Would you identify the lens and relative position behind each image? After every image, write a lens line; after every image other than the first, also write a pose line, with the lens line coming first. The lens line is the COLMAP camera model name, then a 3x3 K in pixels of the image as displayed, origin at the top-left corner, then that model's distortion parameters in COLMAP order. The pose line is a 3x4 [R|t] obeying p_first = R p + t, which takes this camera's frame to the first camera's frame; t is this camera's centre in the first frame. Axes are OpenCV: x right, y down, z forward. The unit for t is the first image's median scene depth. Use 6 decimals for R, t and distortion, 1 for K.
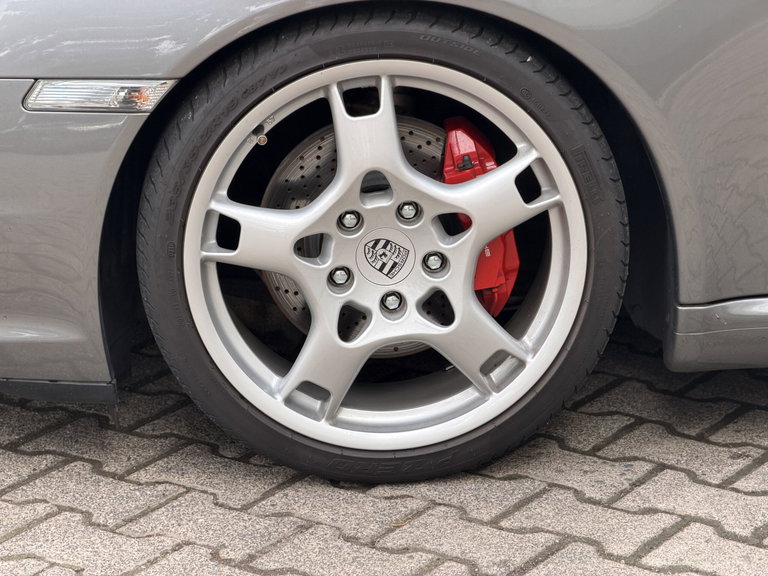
lens RADIAL K [[2249.8, 0, 384.0], [0, 2249.8, 288.0], [0, 0, 1]] dist [0.110972, 0.402270]
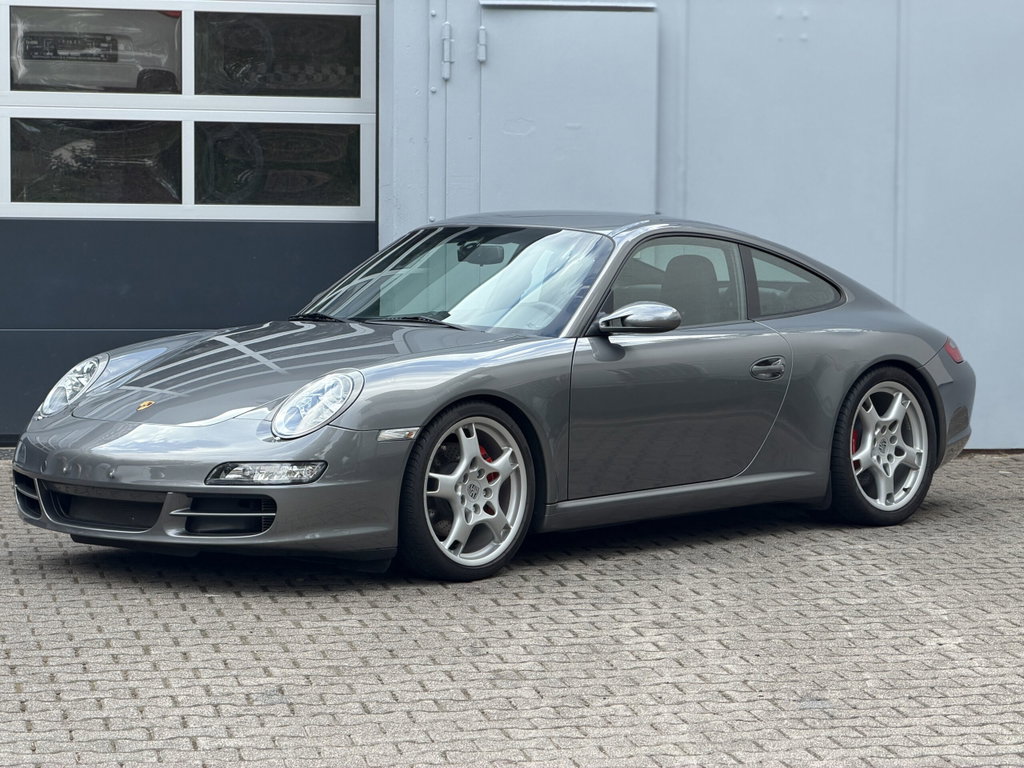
lens RADIAL K [[2999.7, 0, 512.0], [0, 2999.7, 384.0], [0, 0, 1]] dist [0.110972, 0.402270]
pose [[0.725460, -0.033647, 0.687441, -2.450047], [0.199170, 0.966333, -0.162887, 0.460410], [-0.658817, 0.255085, 0.707737, -1.622491]]
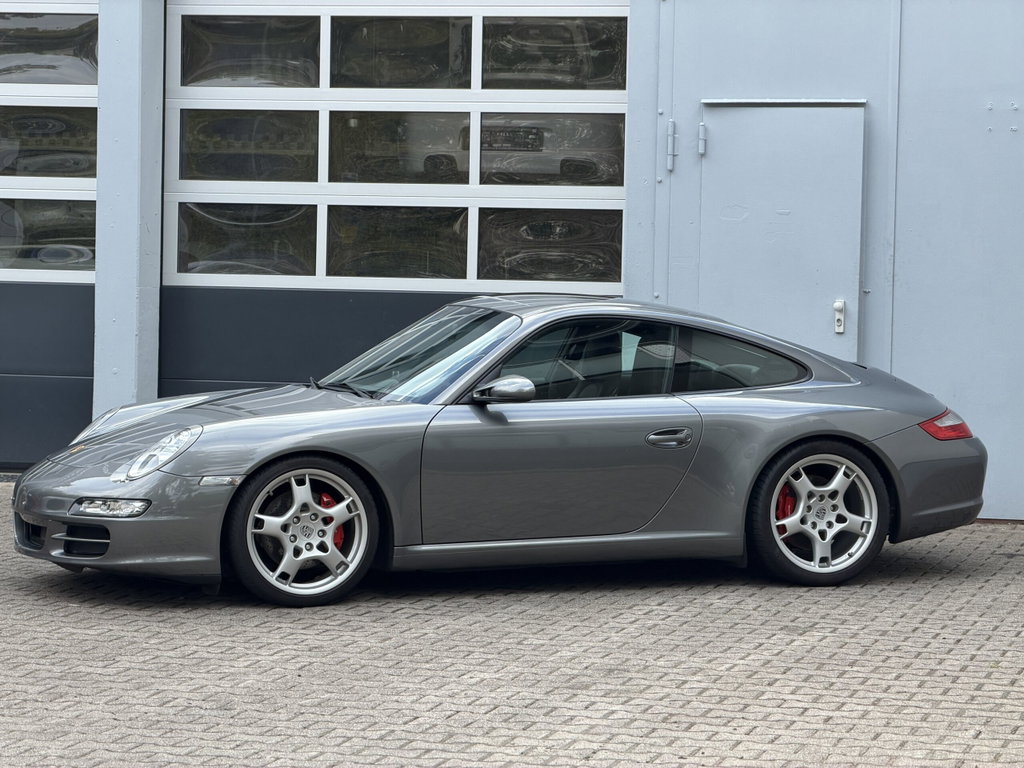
lens RADIAL K [[2999.7, 0, 512.0], [0, 2999.7, 384.0], [0, 0, 1]] dist [0.110972, 0.402270]
pose [[0.950661, 0.001618, 0.310226, -1.051764], [0.077133, 0.967352, -0.241413, 0.840641], [-0.300489, 0.253431, 0.919500, -3.083363]]
